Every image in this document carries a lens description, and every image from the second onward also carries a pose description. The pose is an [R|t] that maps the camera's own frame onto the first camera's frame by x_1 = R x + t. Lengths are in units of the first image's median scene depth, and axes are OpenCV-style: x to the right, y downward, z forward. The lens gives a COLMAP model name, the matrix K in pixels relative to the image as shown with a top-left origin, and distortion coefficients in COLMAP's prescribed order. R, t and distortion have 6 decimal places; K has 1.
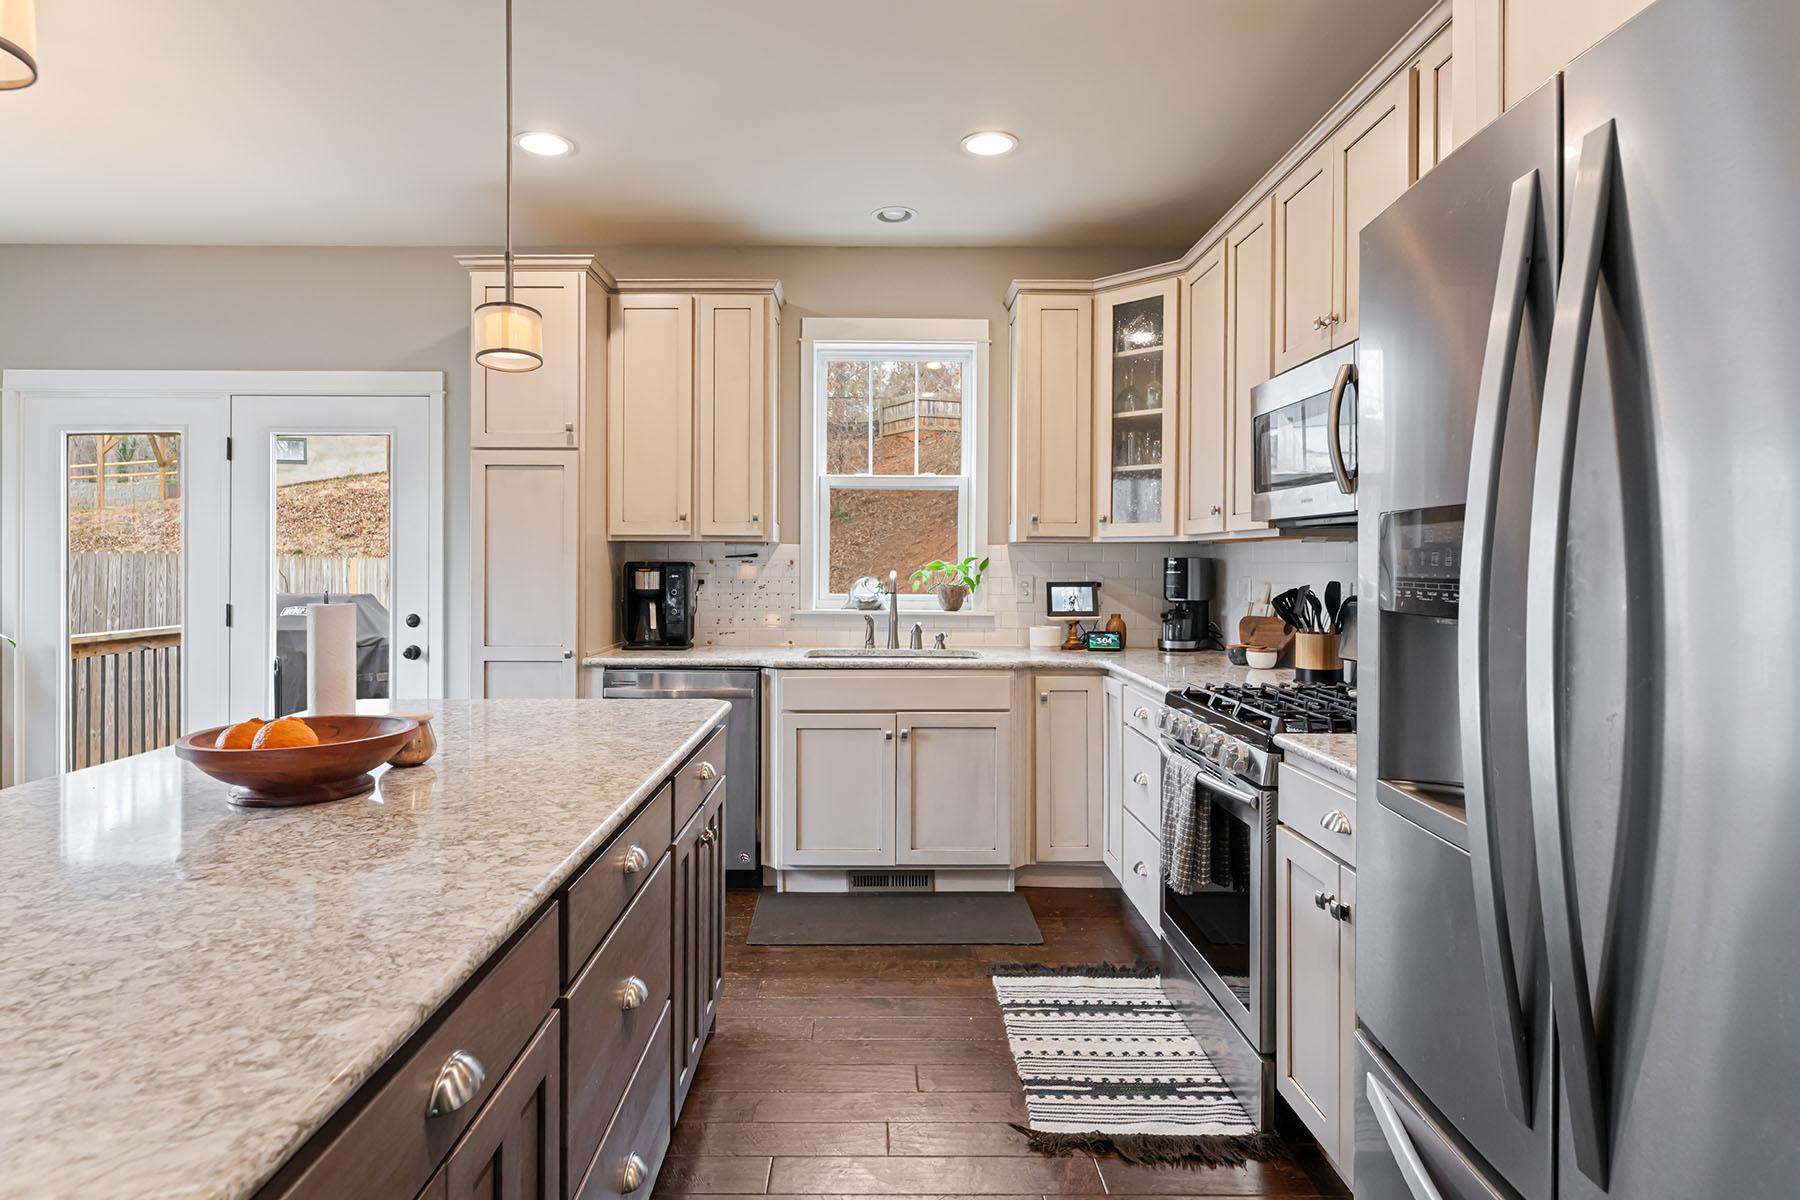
lens RADIAL K [[949.6, 0, 881.1], [0, 949.6, 562.7], [0, 0, 1]] dist [0.003633, -0.000486]
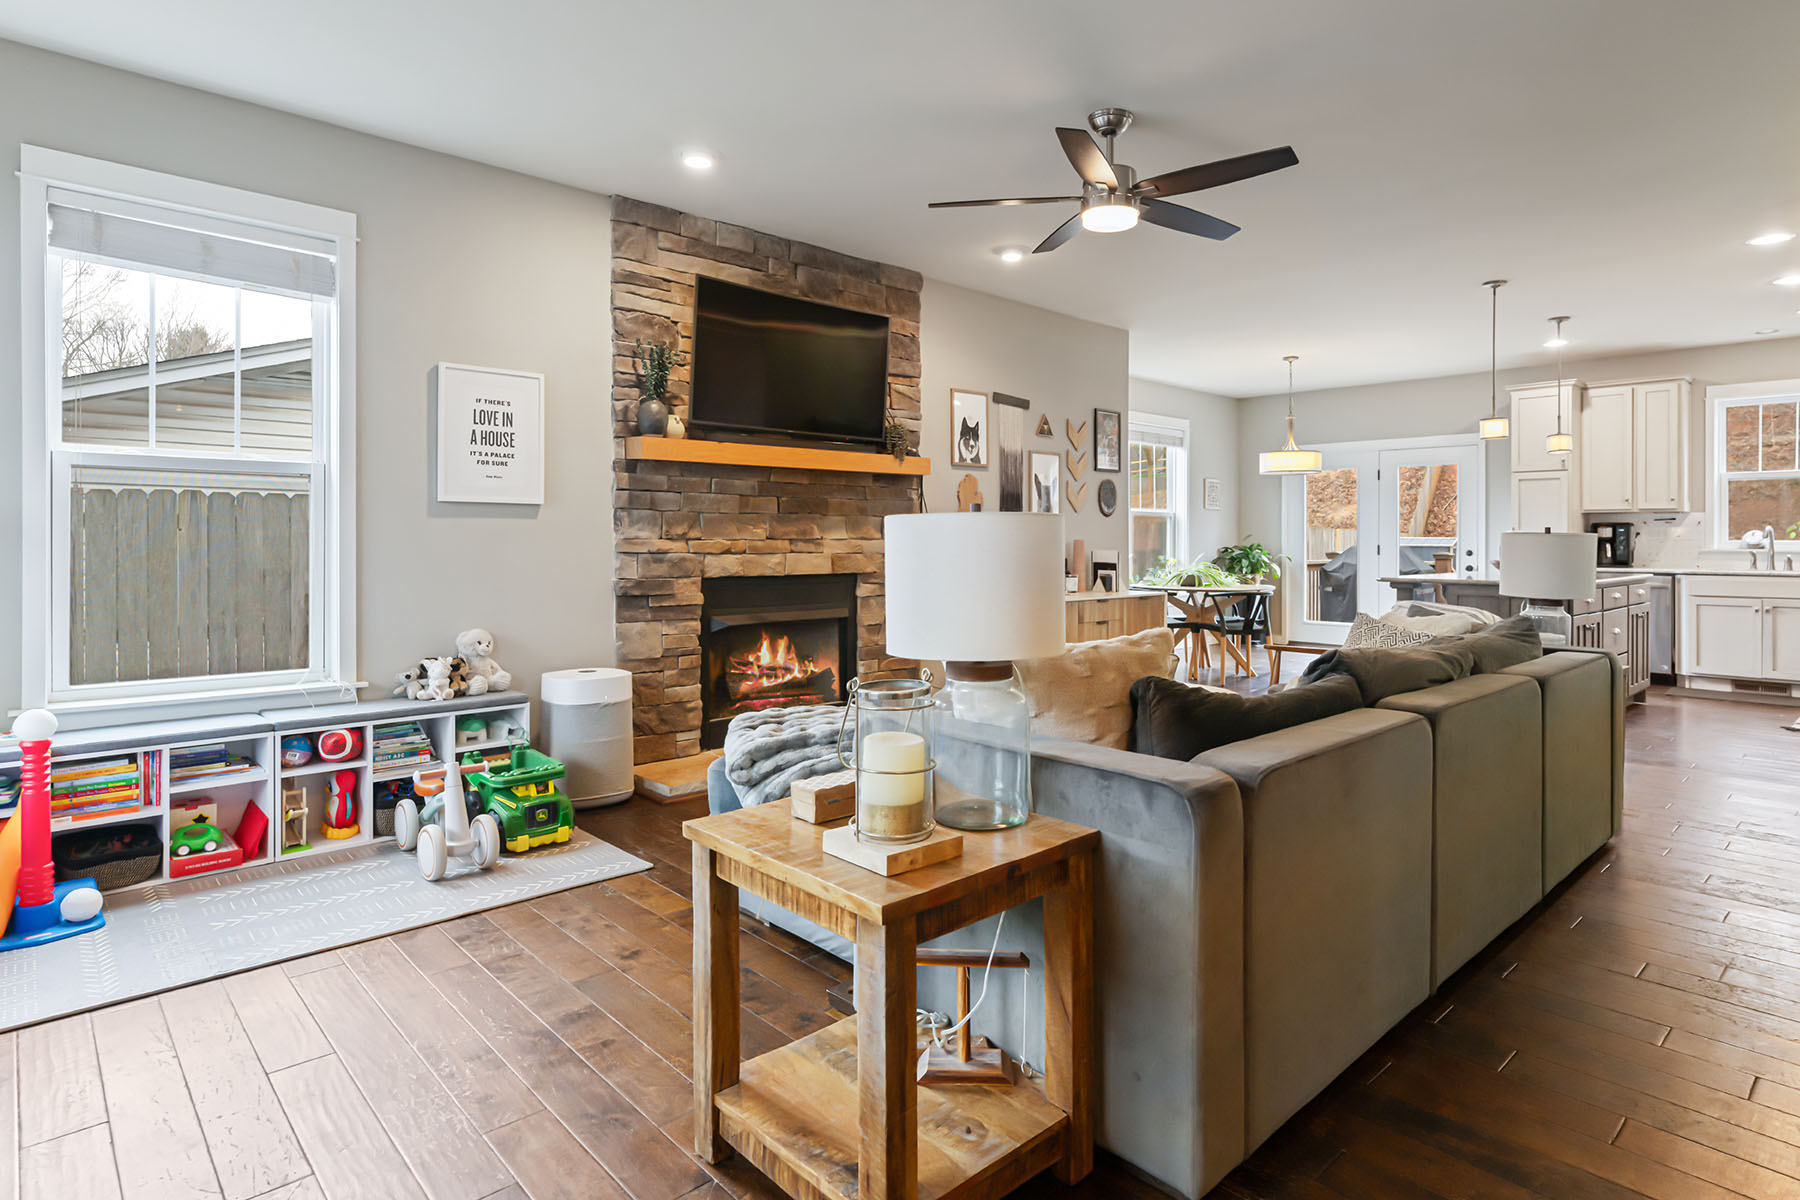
lens RADIAL K [[949.6, 0, 956.3], [0, 949.6, 534.0], [0, 0, 1]] dist [0.003633, -0.000486]
pose [[0.690177, -0.004952, -0.723624, 0.259981], [0.000369, 0.999979, -0.006491, 0.035645], [0.723641, 0.004213, 0.690164, -1.375384]]
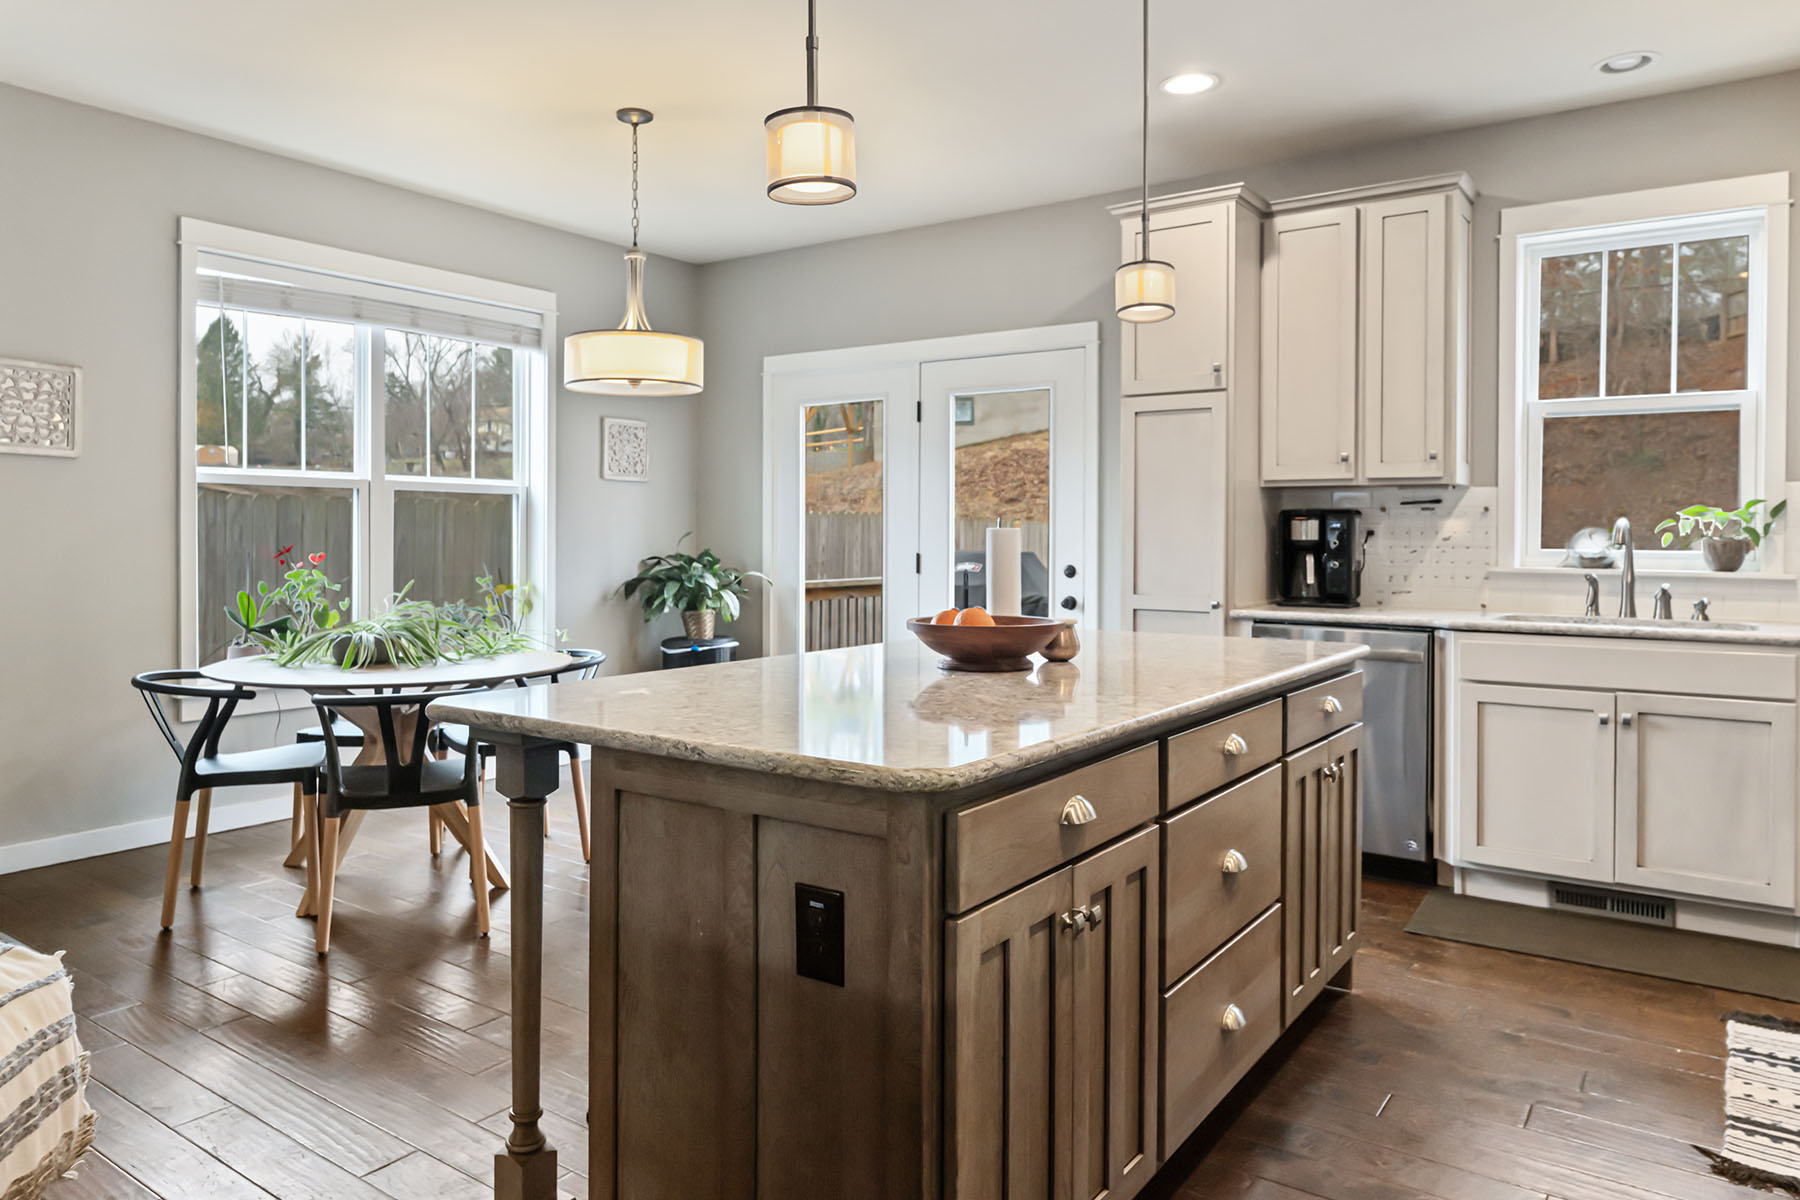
lens RADIAL K [[1200.5, 0, 853.0], [0, 1200.5, 539.0], [0, 0, 1]] dist [-0.025512, 0.016481]
pose [[0.800649, 0.004591, -0.599116, 0.093203], [-0.001429, 0.999982, 0.005752, 0.021963], [0.599132, -0.003749, 0.800642, -0.170024]]
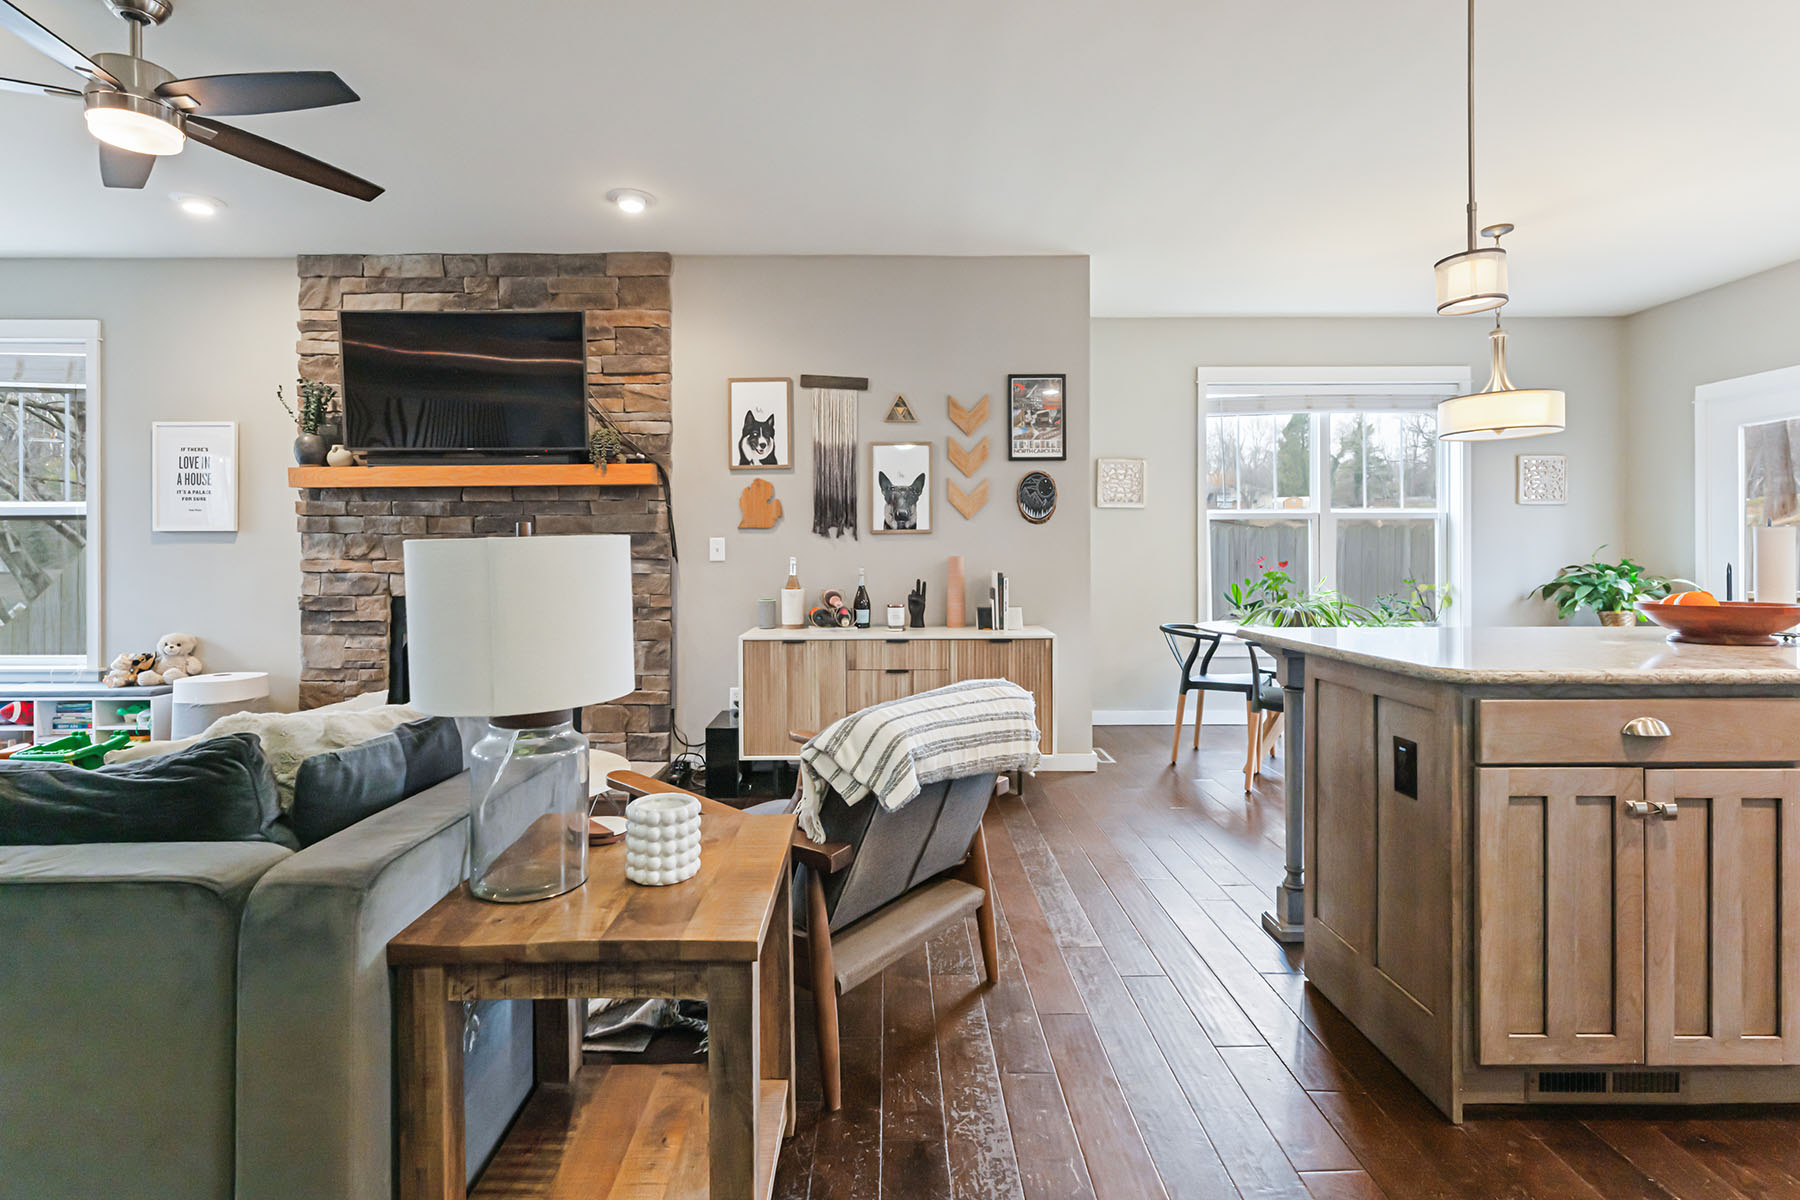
lens RADIAL K [[856.5, 0, 906.1], [0, 856.5, 548.1], [0, 0, 1]] dist [0.009983, -0.001168]
pose [[0.007177, -0.011940, -0.999903, 0.319057], [0.005975, 0.999911, -0.011897, 0.037205], [0.999956, -0.005889, 0.007247, -0.140375]]
